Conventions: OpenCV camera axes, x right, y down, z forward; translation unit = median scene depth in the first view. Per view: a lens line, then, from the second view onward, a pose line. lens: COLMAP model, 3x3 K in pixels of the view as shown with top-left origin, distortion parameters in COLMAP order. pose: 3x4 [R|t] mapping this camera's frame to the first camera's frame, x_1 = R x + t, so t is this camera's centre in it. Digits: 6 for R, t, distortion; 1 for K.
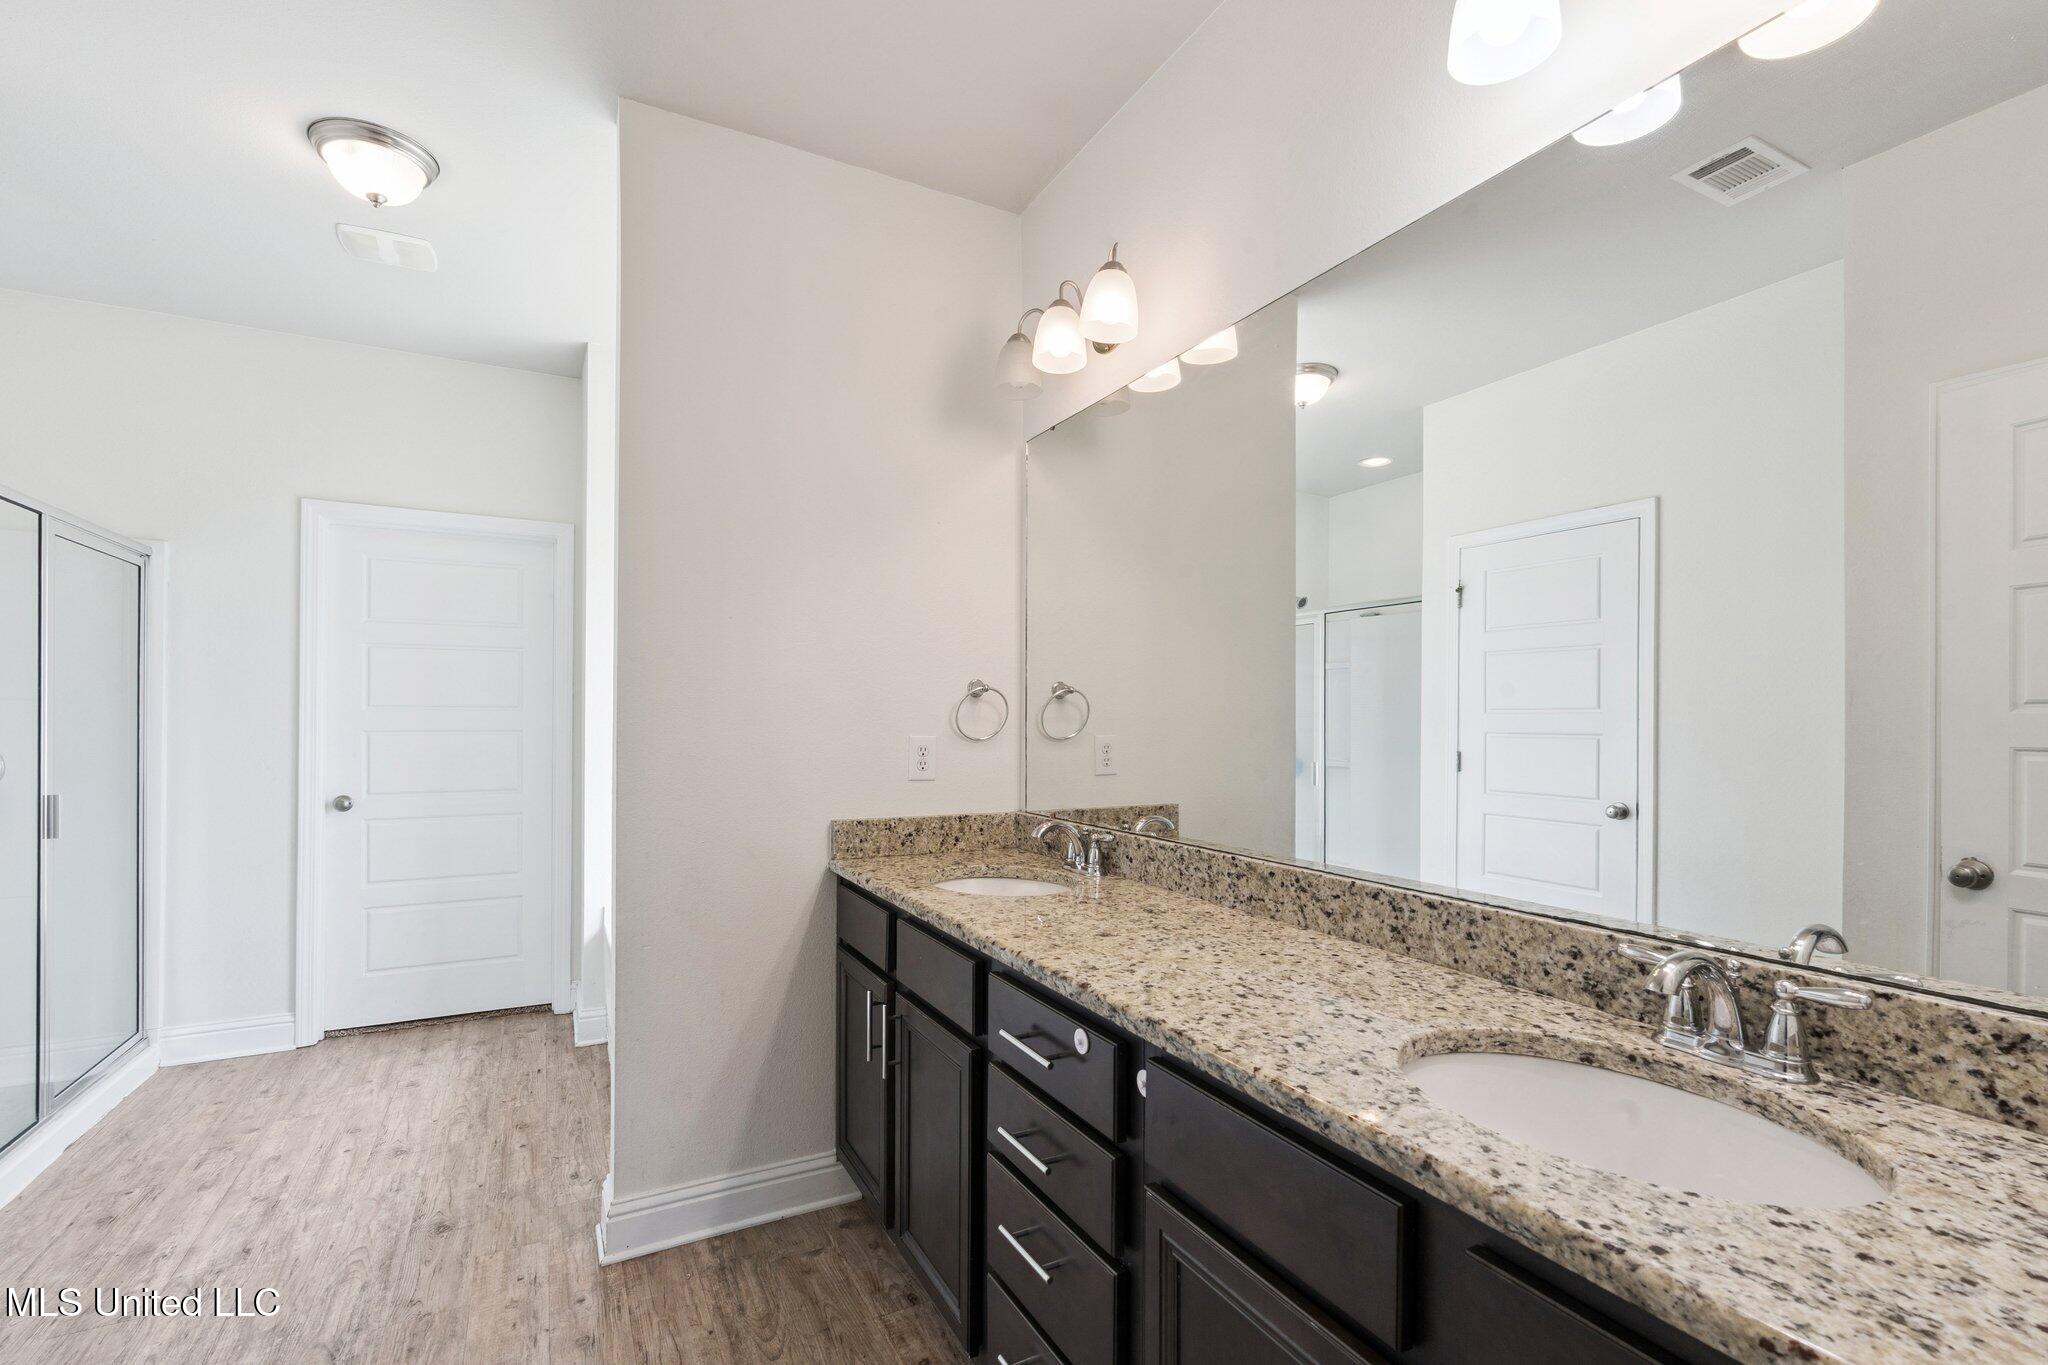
lens RADIAL K [[929.9, 0, 1049.0], [0, 929.9, 723.2], [0, 0, 1]] dist [-0.008196, 0.000785]
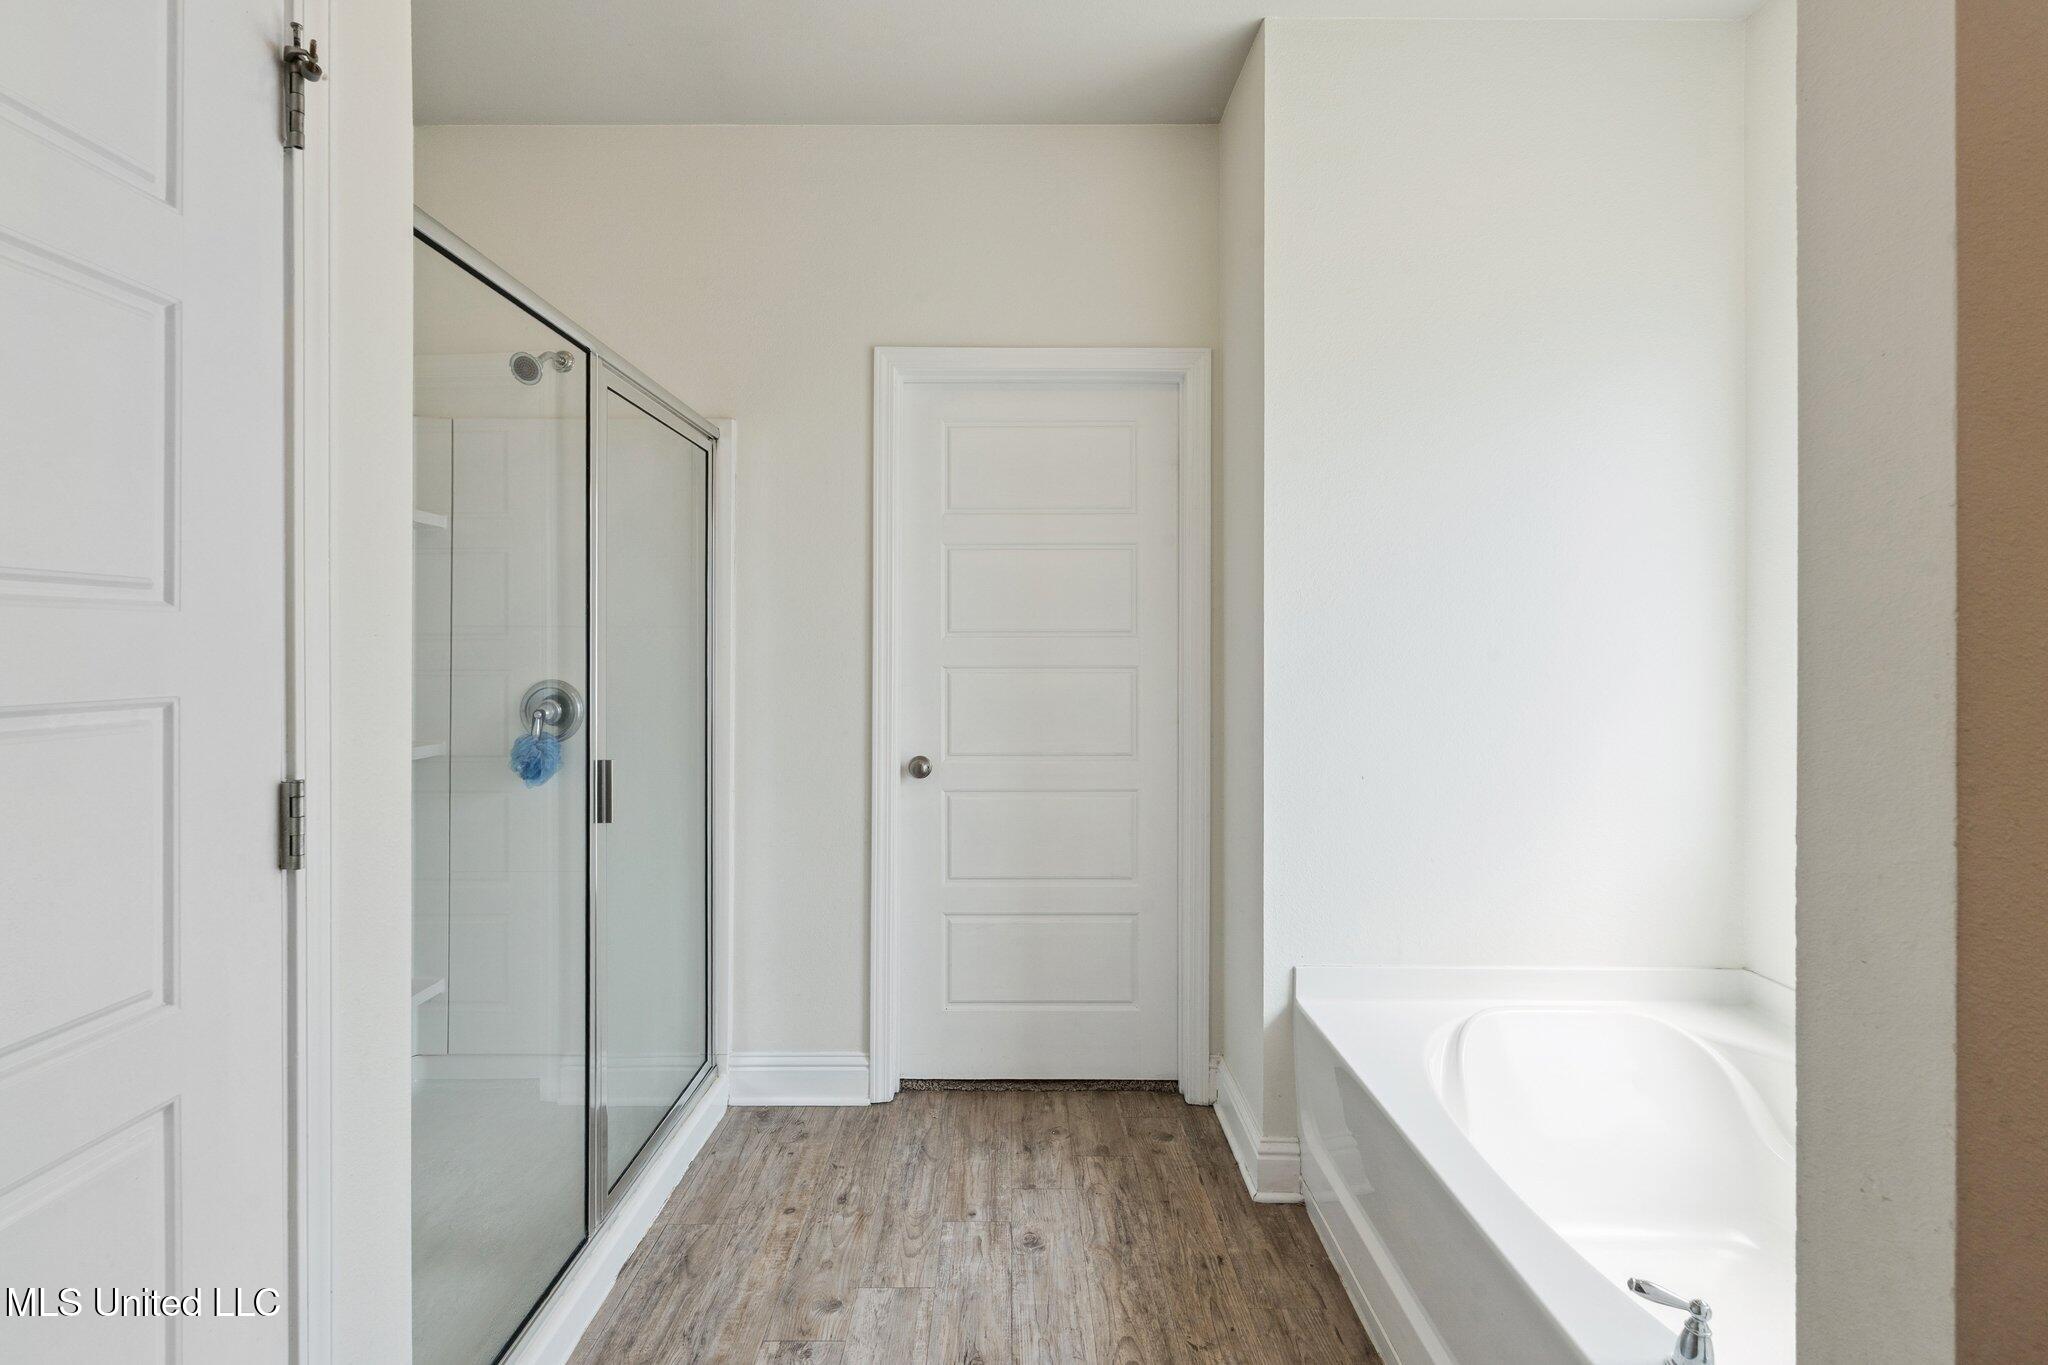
lens RADIAL K [[982.8, 0, 1020.3], [0, 982.8, 666.7], [0, 0, 1]] dist [-0.012147, -0.000110]
pose [[0.880376, 0.005771, -0.474241, -0.345993], [0.000001, 0.999926, 0.012169, -0.001375], [0.474276, -0.010714, 0.880311, 0.379273]]
